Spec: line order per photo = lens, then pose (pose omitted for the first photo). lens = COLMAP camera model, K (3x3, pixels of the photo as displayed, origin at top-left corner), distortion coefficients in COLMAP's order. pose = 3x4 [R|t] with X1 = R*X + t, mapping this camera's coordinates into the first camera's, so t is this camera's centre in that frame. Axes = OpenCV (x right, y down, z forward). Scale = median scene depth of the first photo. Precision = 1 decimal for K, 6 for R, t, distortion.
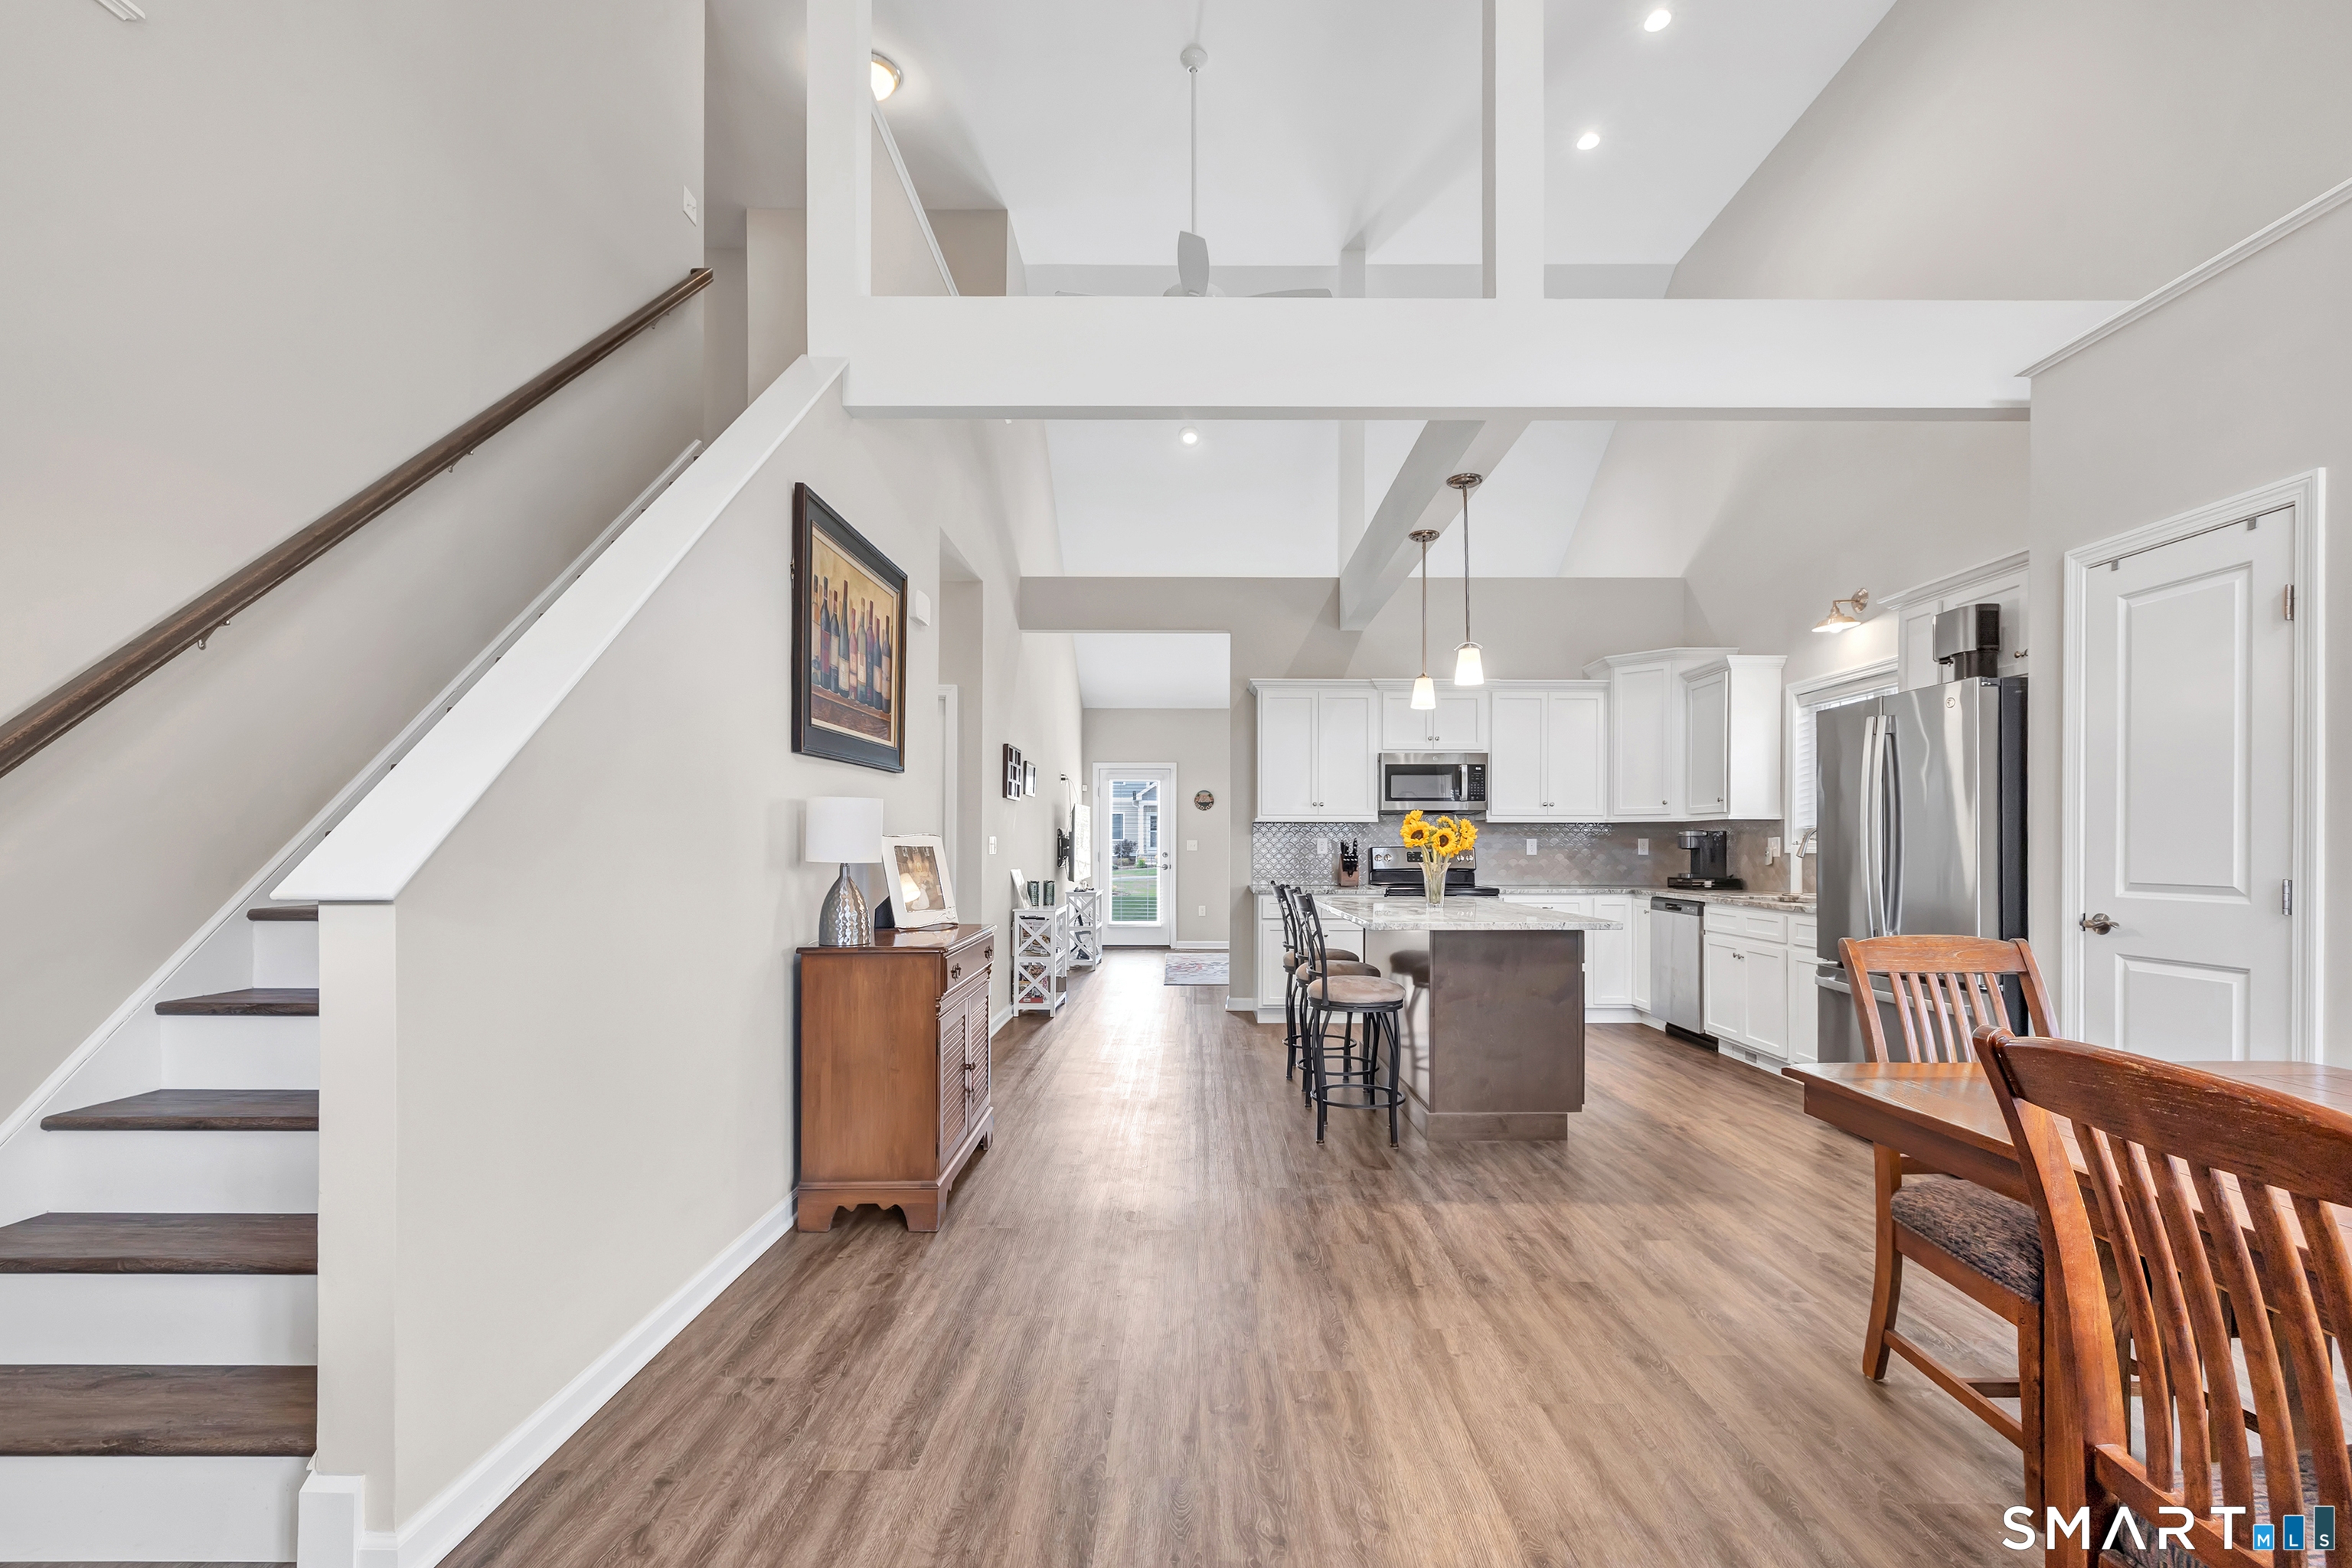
lens RADIAL K [[1025.8, 0, 1273.6], [0, 1025.8, 848.2], [0, 0, 1]] dist [-0.000990, -0.000049]
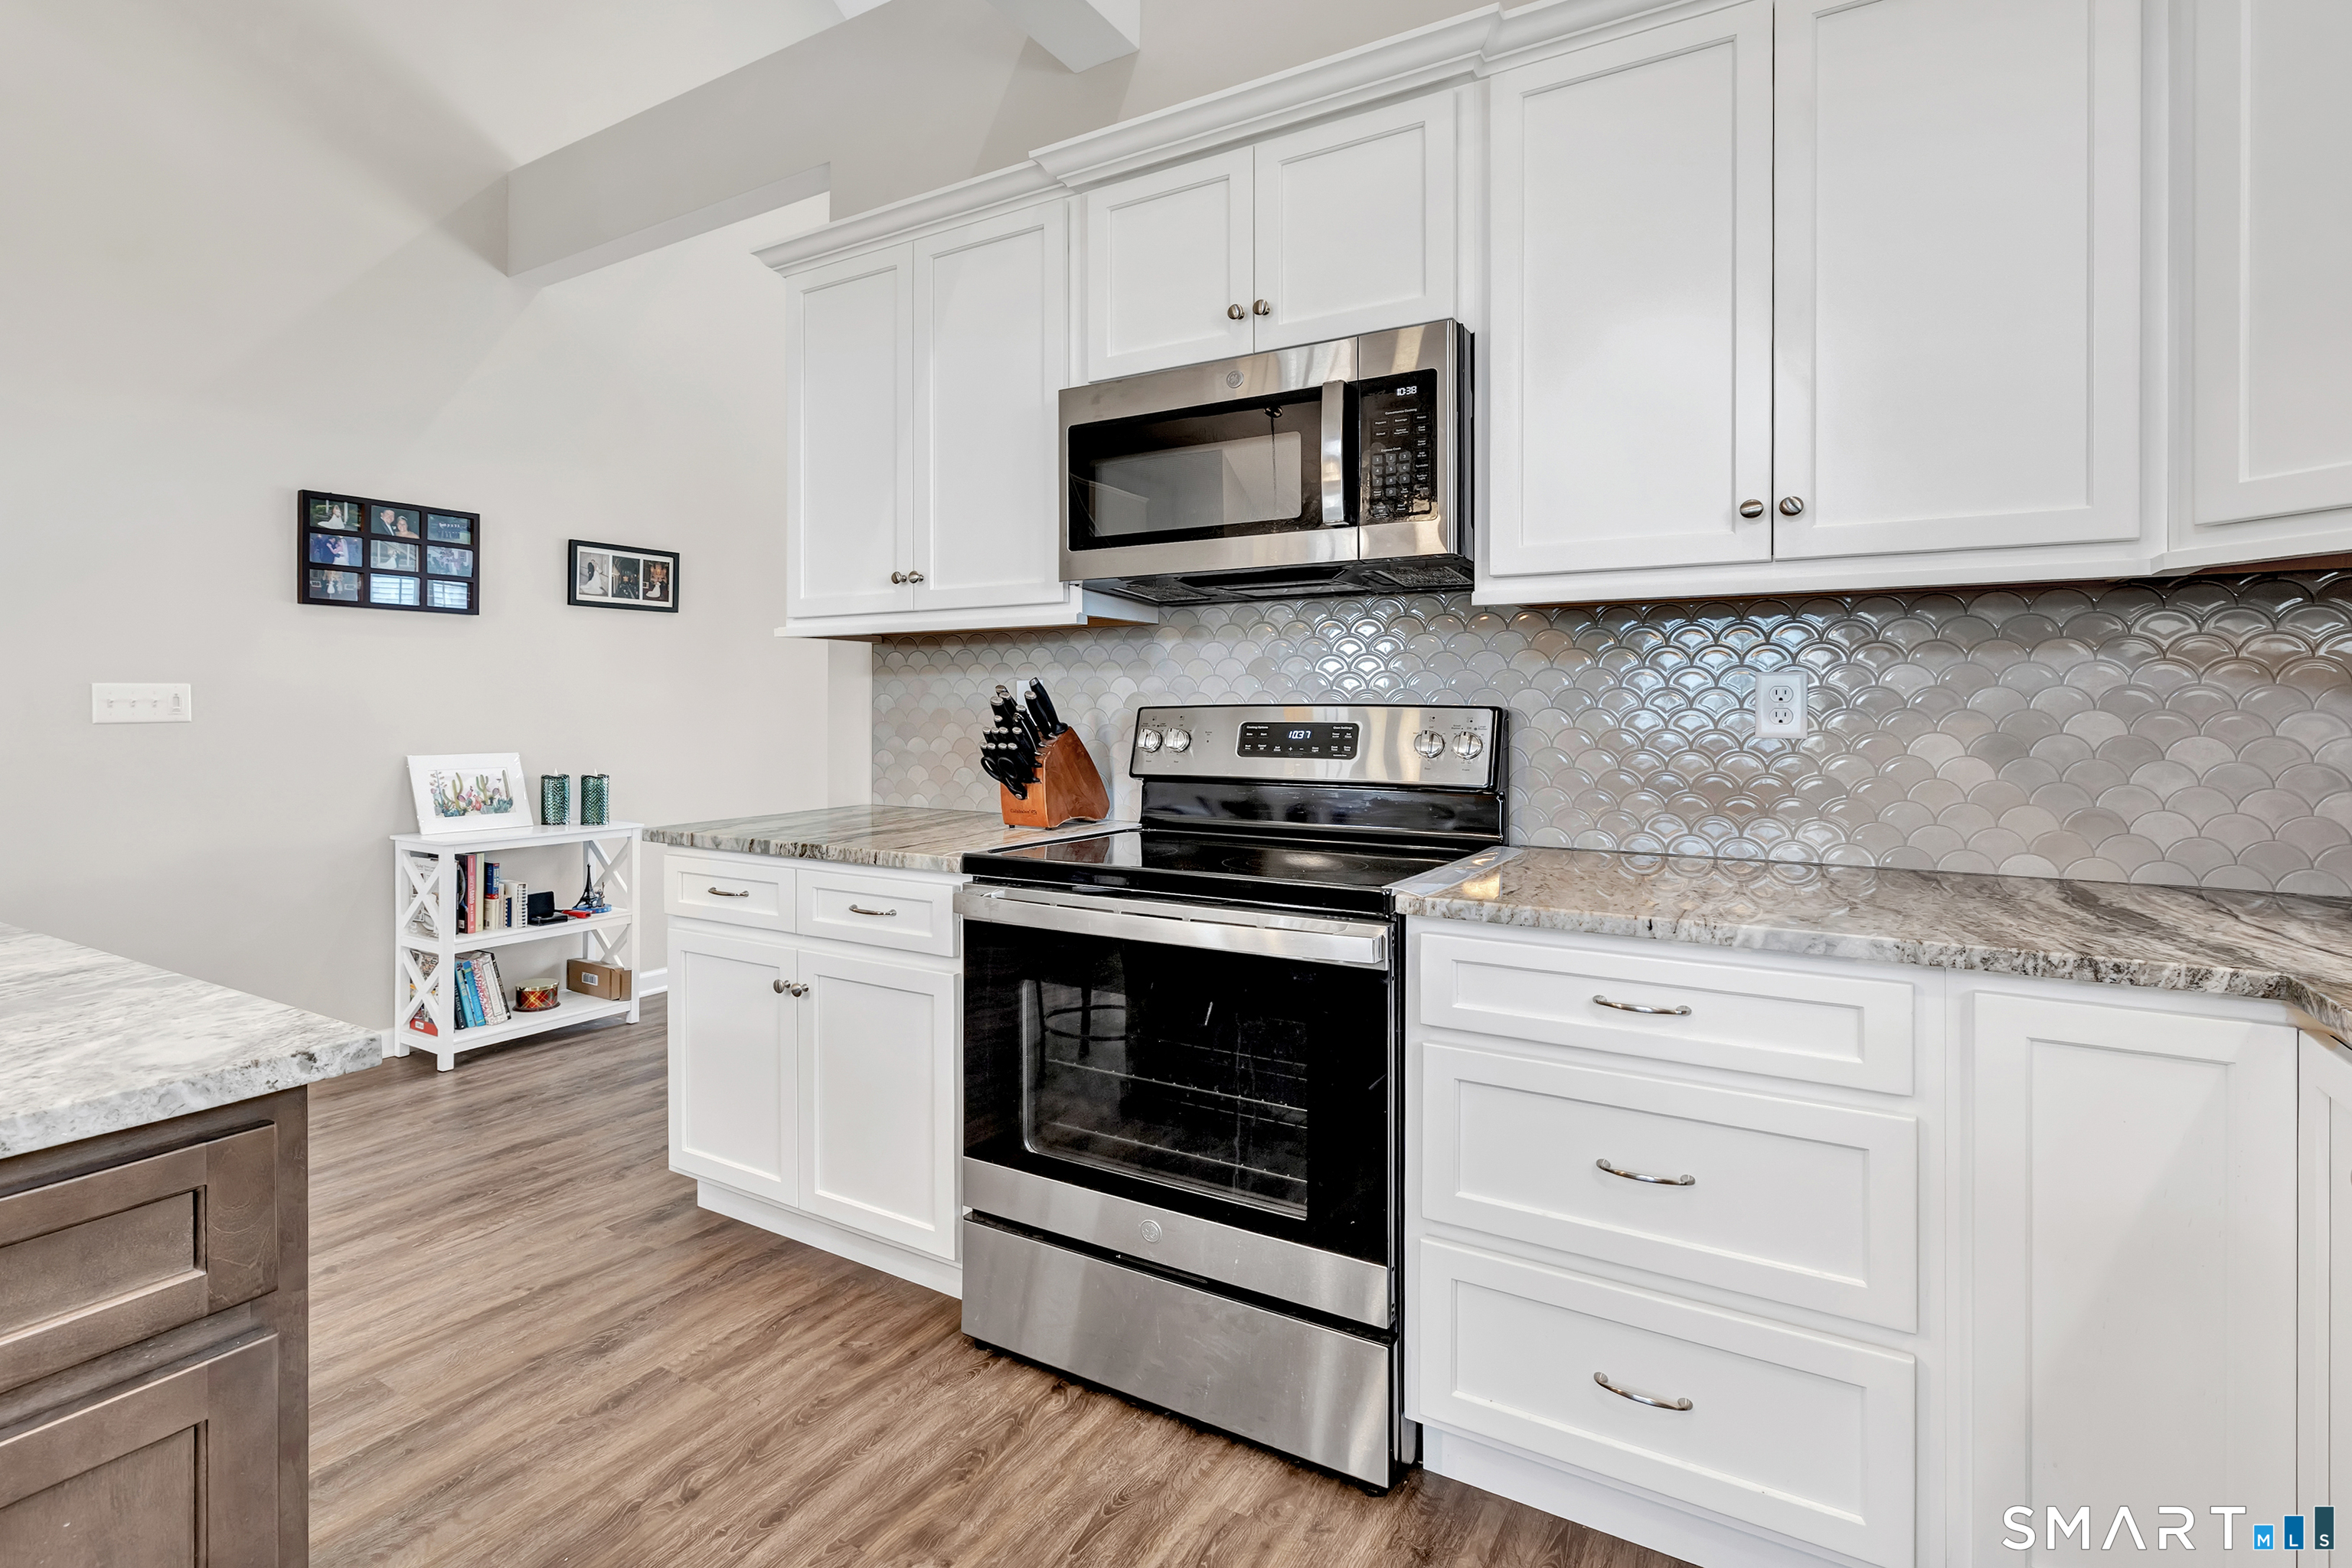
lens RADIAL K [[1113.6, 0, 1054.3], [0, 1113.6, 700.5], [0, 0, 1]] dist [0.000381, 0.000221]
pose [[0.784466, -0.004835, -0.620153, 0.314148], [-0.001230, 0.999956, -0.009353, 0.000153], [0.620171, 0.008100, 0.784425, 0.767748]]
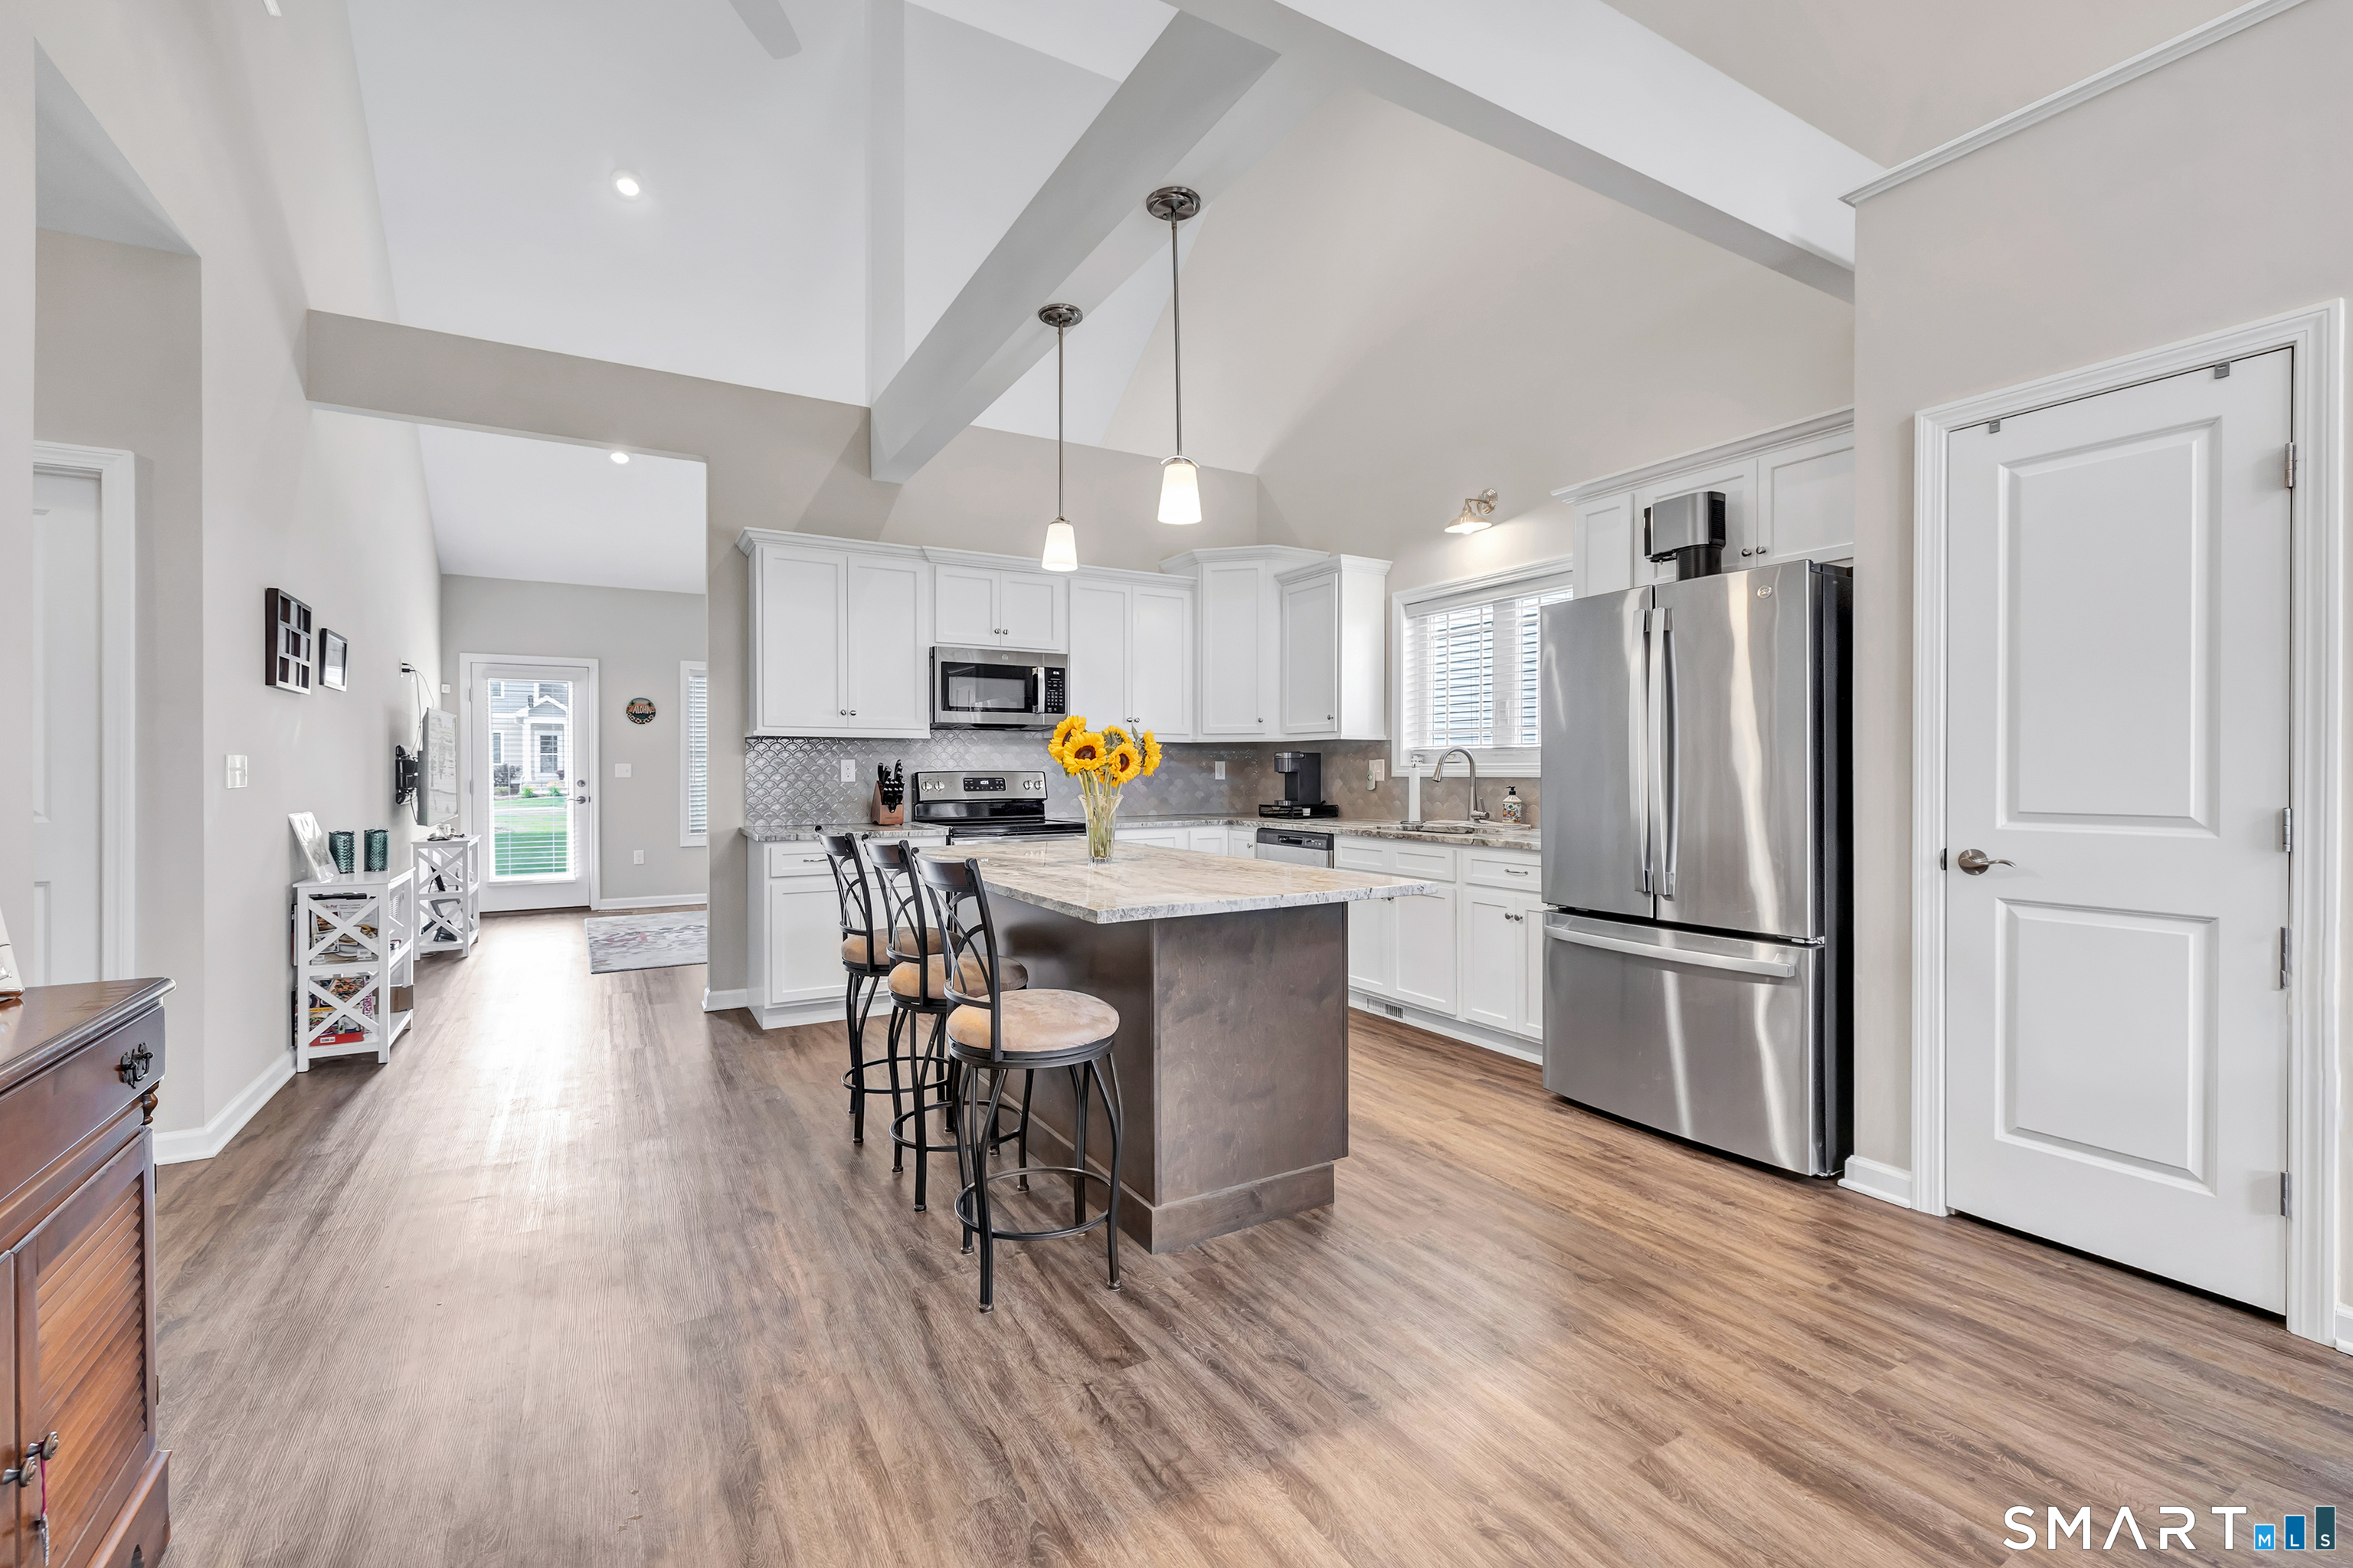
lens RADIAL K [[983.8, 0, 1192.5], [0, 983.8, 777.9], [0, 0, 1]] dist [0.001278, -0.000134]
pose [[0.892340, -0.006472, 0.451318, -0.054285], [0.003982, 0.999971, 0.006467, -0.000694], [-0.451347, -0.003974, 0.892340, 0.281172]]
